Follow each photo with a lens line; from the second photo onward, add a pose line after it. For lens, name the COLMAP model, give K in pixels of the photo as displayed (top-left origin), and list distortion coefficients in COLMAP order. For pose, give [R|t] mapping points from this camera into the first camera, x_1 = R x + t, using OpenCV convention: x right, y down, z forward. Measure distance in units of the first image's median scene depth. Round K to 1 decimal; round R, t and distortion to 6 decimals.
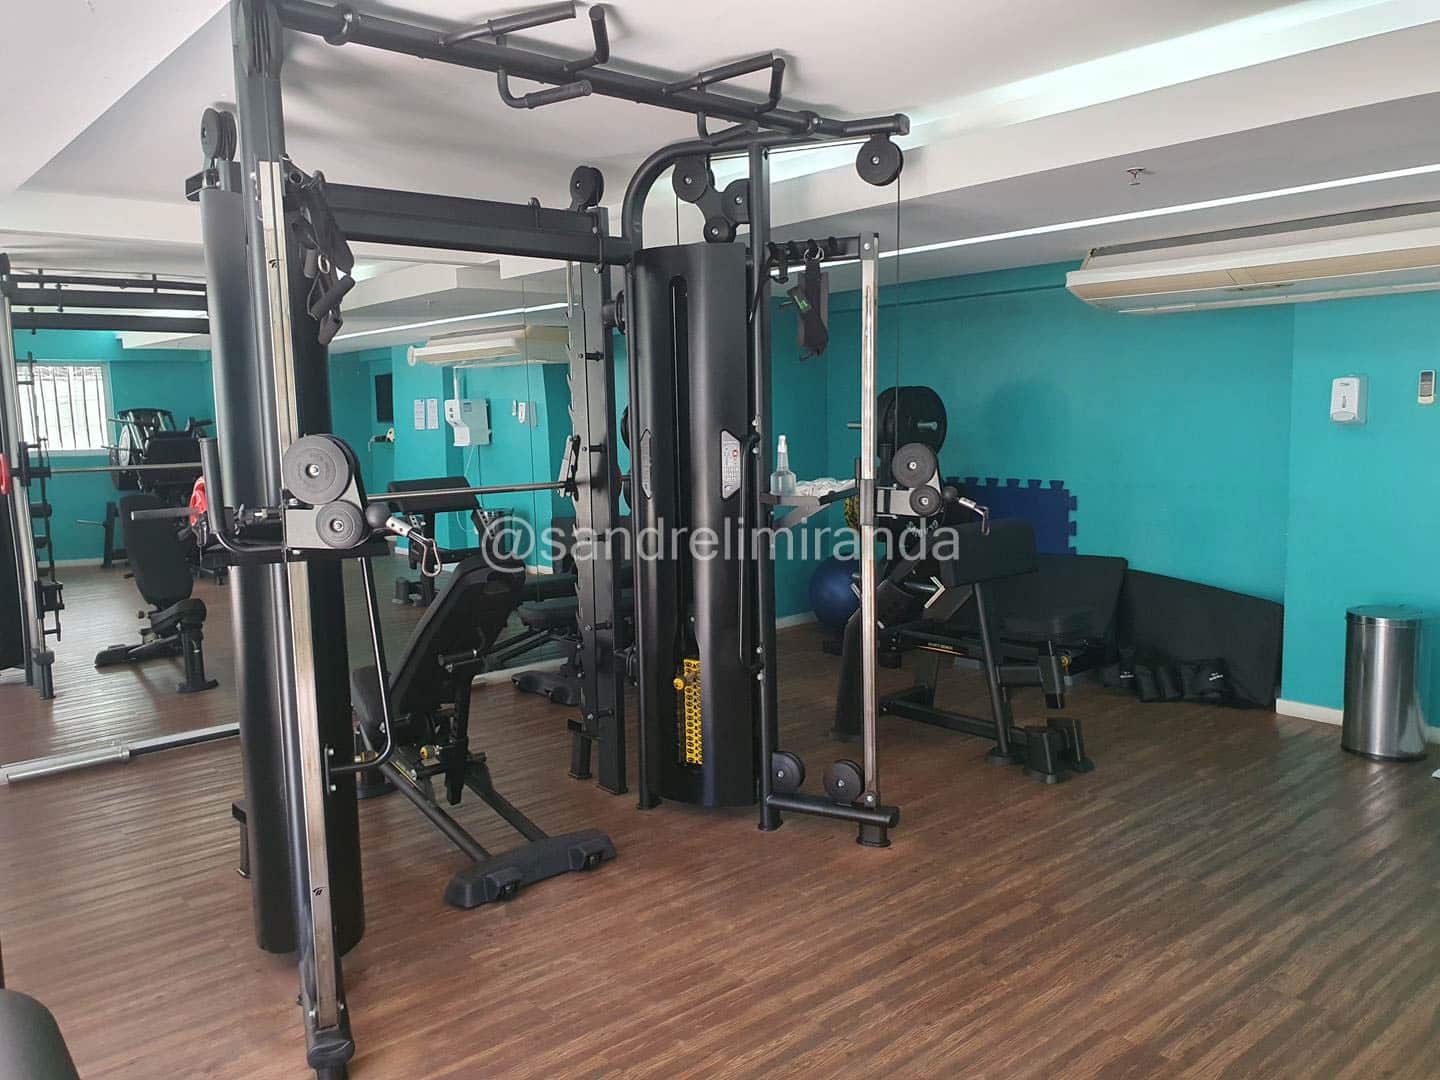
lens RADIAL K [[1121.4, 0, 722.9], [0, 1121.4, 539.0], [0, 0, 1]] dist [0.007125, 0.003954]
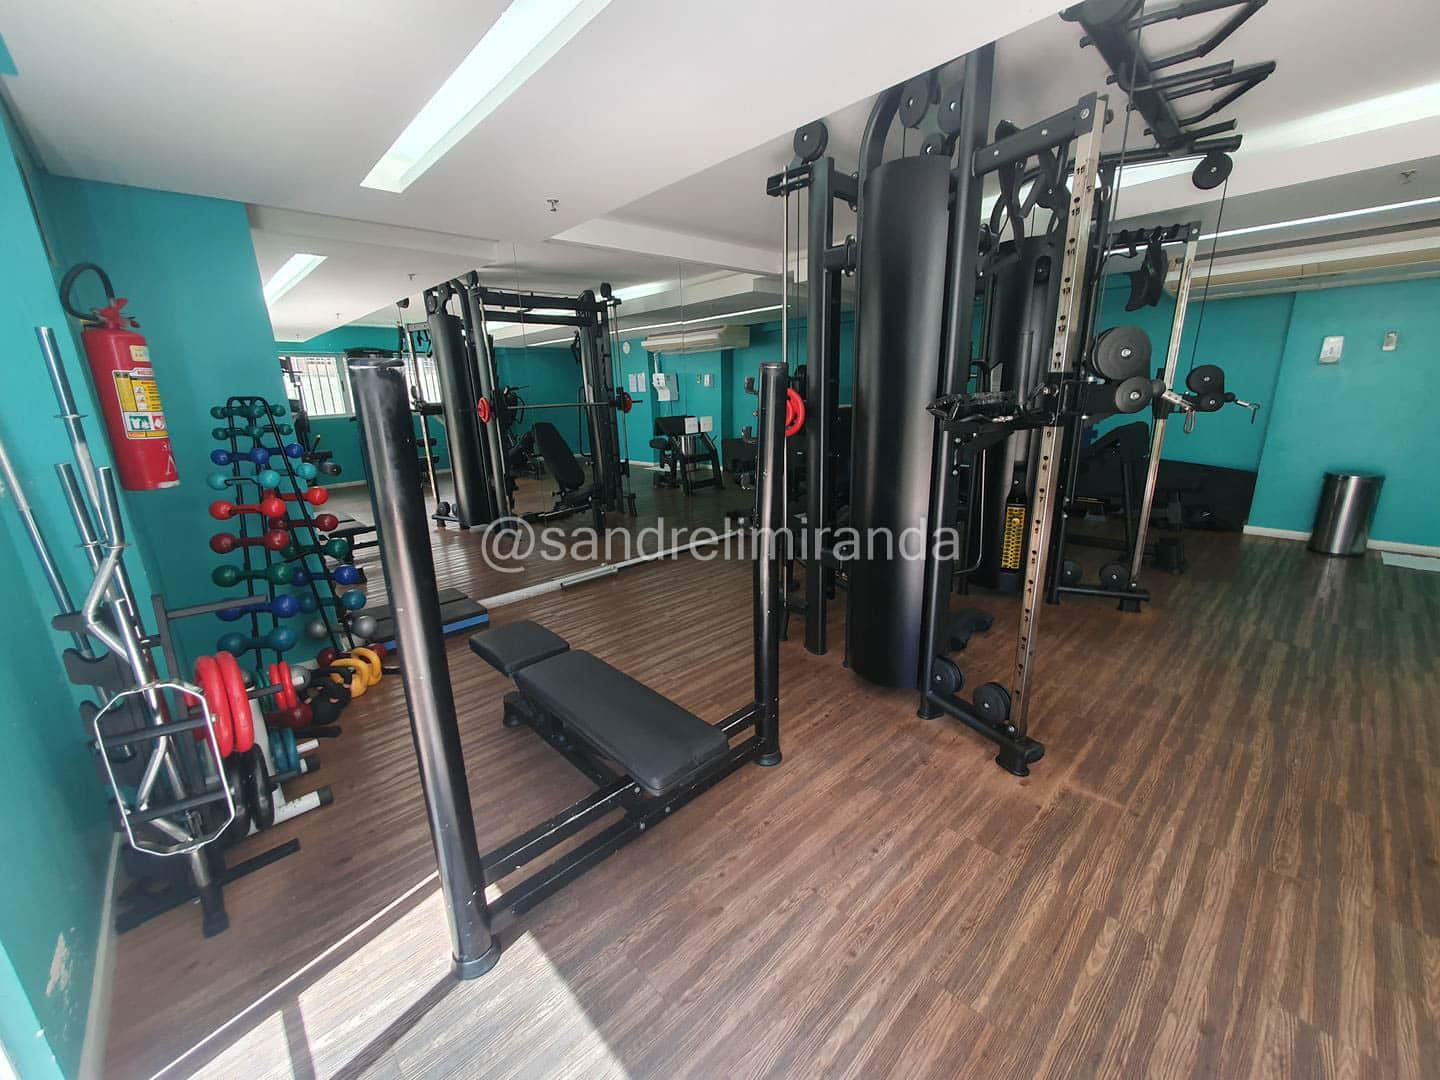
lens RADIAL K [[567.3, 0, 721.4], [0, 567.3, 537.6], [0, 0, 1]] dist [-0.002625, -0.000464]
pose [[0.998634, -0.022592, 0.047110, -0.547074], [0.016042, 0.990710, 0.135040, 0.037936], [-0.049723, -0.134100, 0.989720, 0.204919]]
